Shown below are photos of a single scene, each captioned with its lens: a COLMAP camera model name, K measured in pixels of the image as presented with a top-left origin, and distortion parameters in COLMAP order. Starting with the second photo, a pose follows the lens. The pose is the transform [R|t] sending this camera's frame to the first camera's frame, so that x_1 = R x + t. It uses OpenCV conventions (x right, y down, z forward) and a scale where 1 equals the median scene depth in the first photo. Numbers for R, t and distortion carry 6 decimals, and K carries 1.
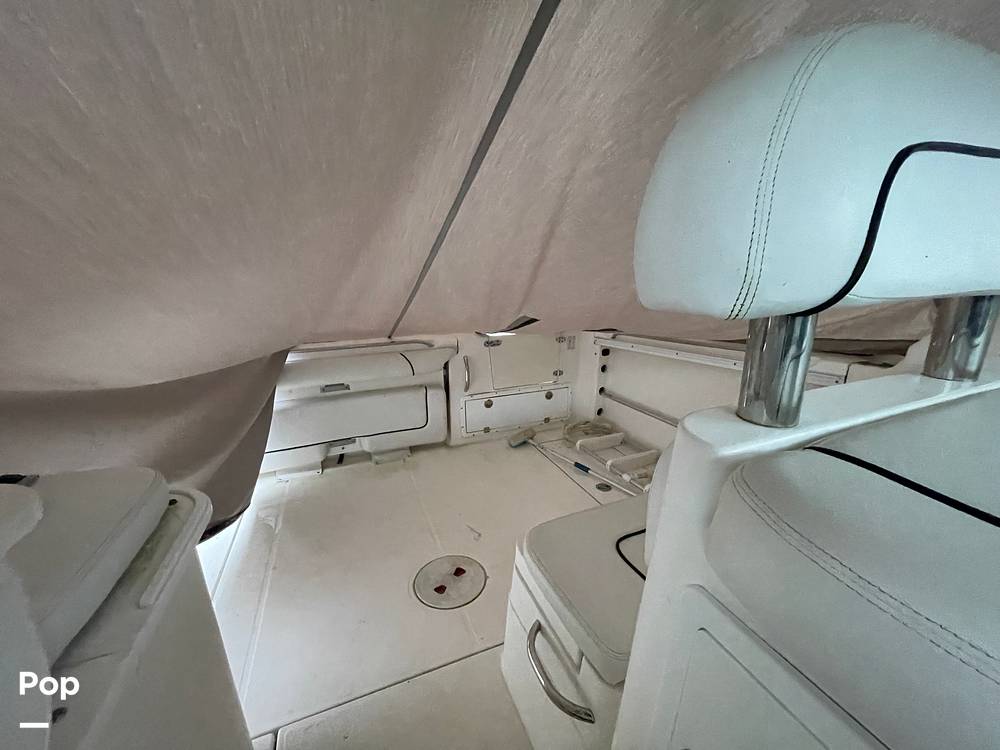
lens RADIAL K [[400.3, 0, 503.5], [0, 400.3, 373.3], [0, 0, 1]] dist [-0.002373, 0.000521]
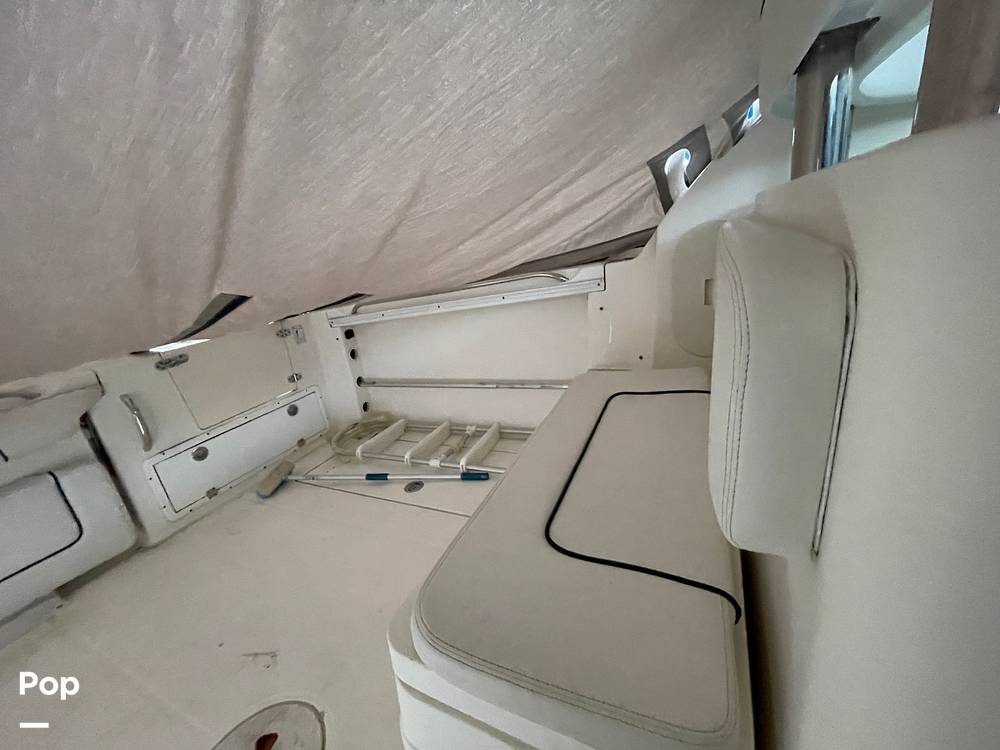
lens RADIAL K [[400.3, 0, 501.2], [0, 400.3, 373.8], [0, 0, 1]] dist [-0.002373, 0.000521]
pose [[0.740078, -0.297744, 0.603020, -0.030381], [0.296103, 0.949330, 0.105334, 0.031124], [-0.603828, 0.100601, 0.790741, 0.196951]]
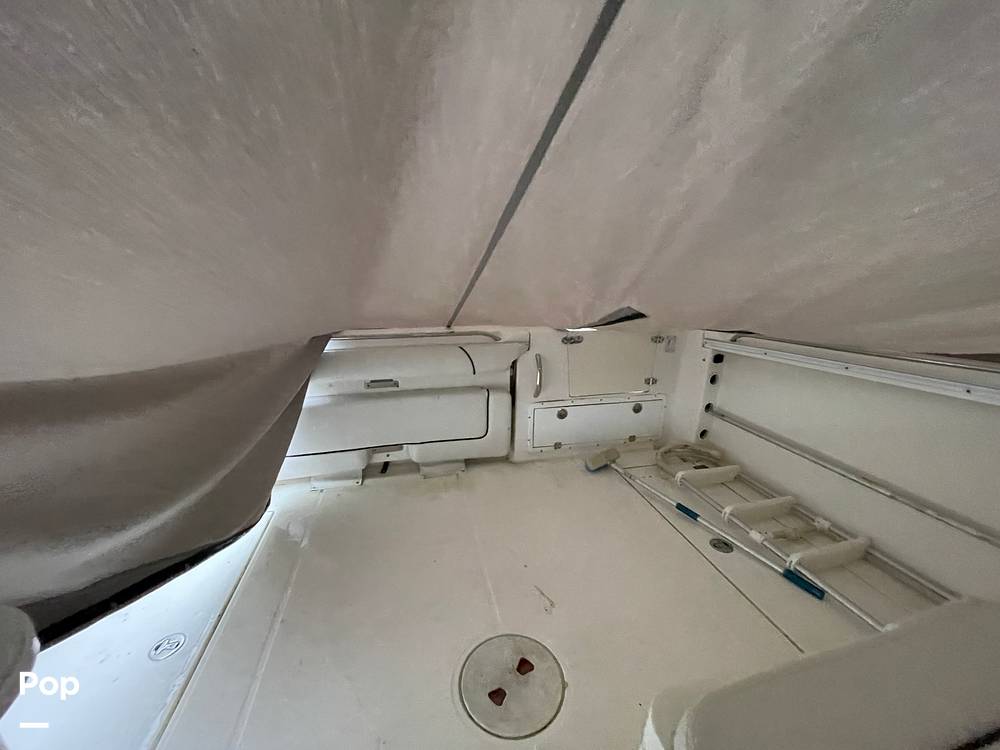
lens RADIAL K [[400.3, 0, 509.8], [0, 400.3, 374.7], [0, 0, 1]] dist [-0.002373, 0.000521]
pose [[0.990444, 0.059953, -0.124200, -0.049540], [-0.057934, 0.998124, 0.019807, -0.014454], [0.125154, -0.012422, 0.992060, 0.192950]]
